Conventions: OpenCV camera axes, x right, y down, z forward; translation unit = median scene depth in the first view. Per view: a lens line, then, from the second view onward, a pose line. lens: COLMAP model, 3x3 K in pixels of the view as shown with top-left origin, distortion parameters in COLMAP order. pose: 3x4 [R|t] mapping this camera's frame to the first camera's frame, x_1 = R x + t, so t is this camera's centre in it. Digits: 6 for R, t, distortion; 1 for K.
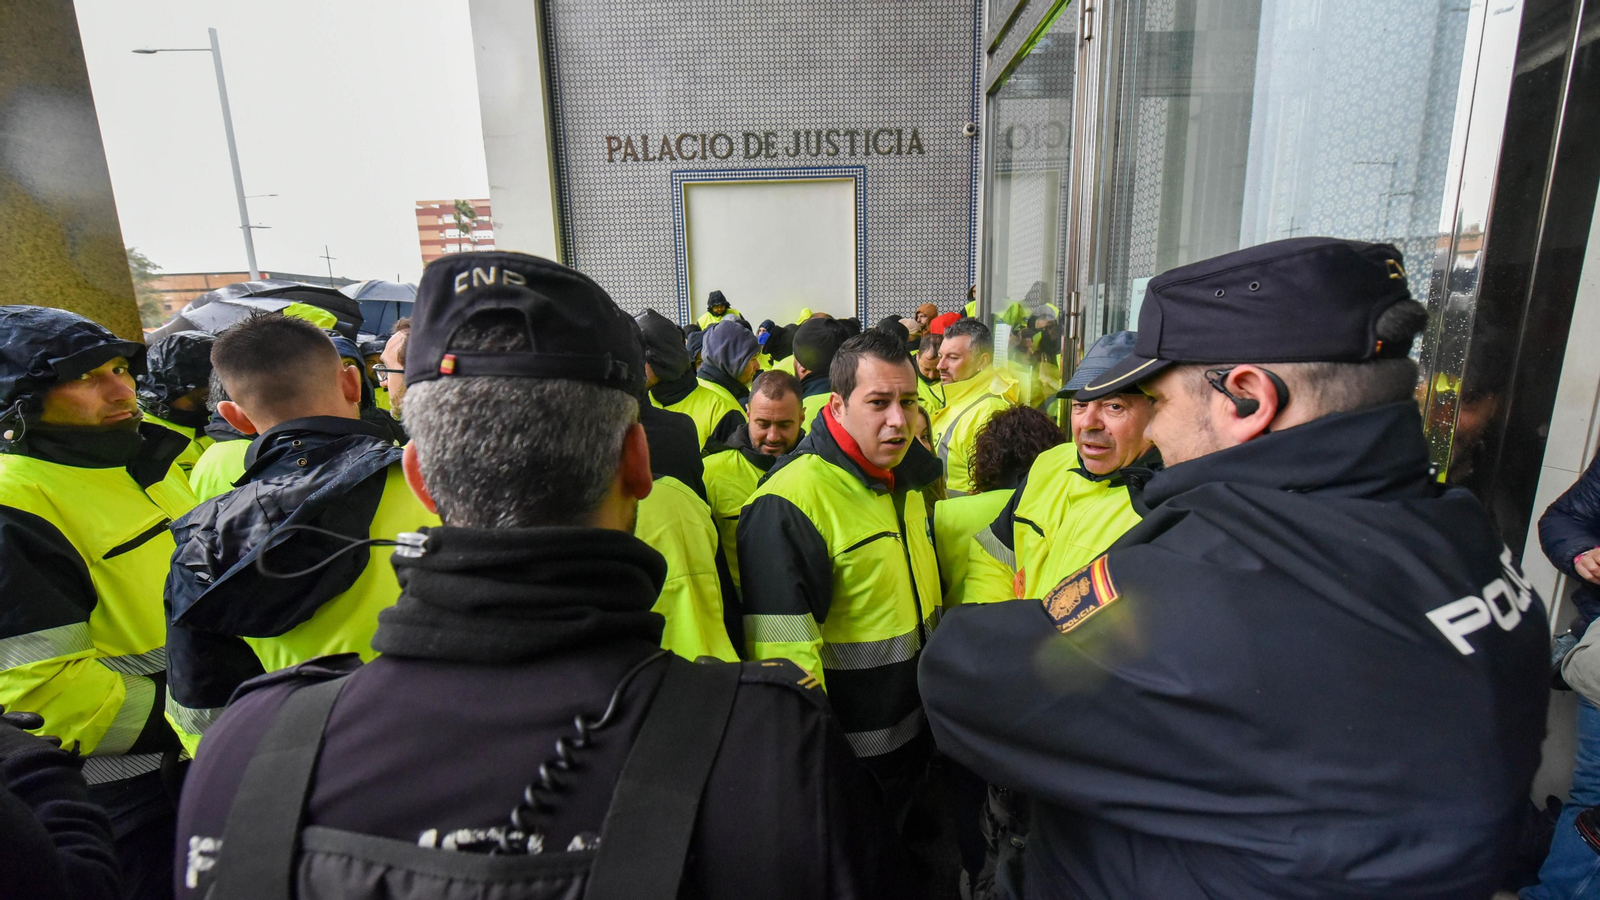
lens RADIAL K [[628.6, 0, 800.0], [0, 628.6, 450.0], [0, 0, 1]] dist [-0.003119, -0.000221]
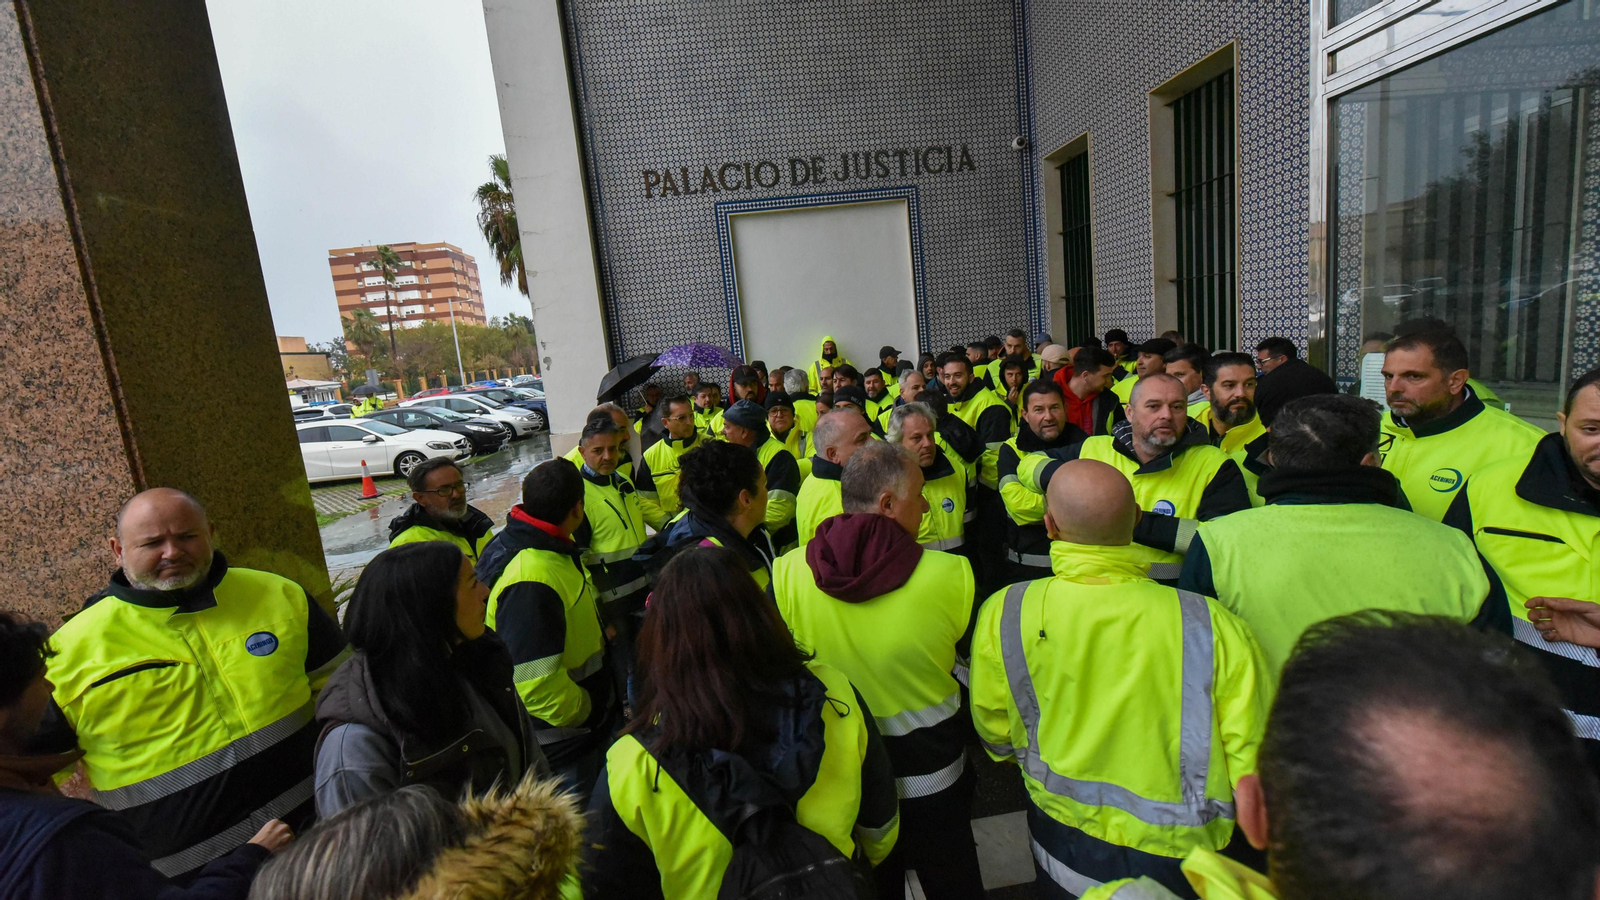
lens RADIAL K [[636.5, 0, 804.7], [0, 636.5, 435.6], [0, 0, 1]] dist [-0.002486, -0.000468]
pose [[0.991987, -0.092984, 0.085529, -0.188373], [0.097411, 0.994031, -0.049125, -0.040674], [-0.080450, 0.057063, 0.995124, 0.065609]]
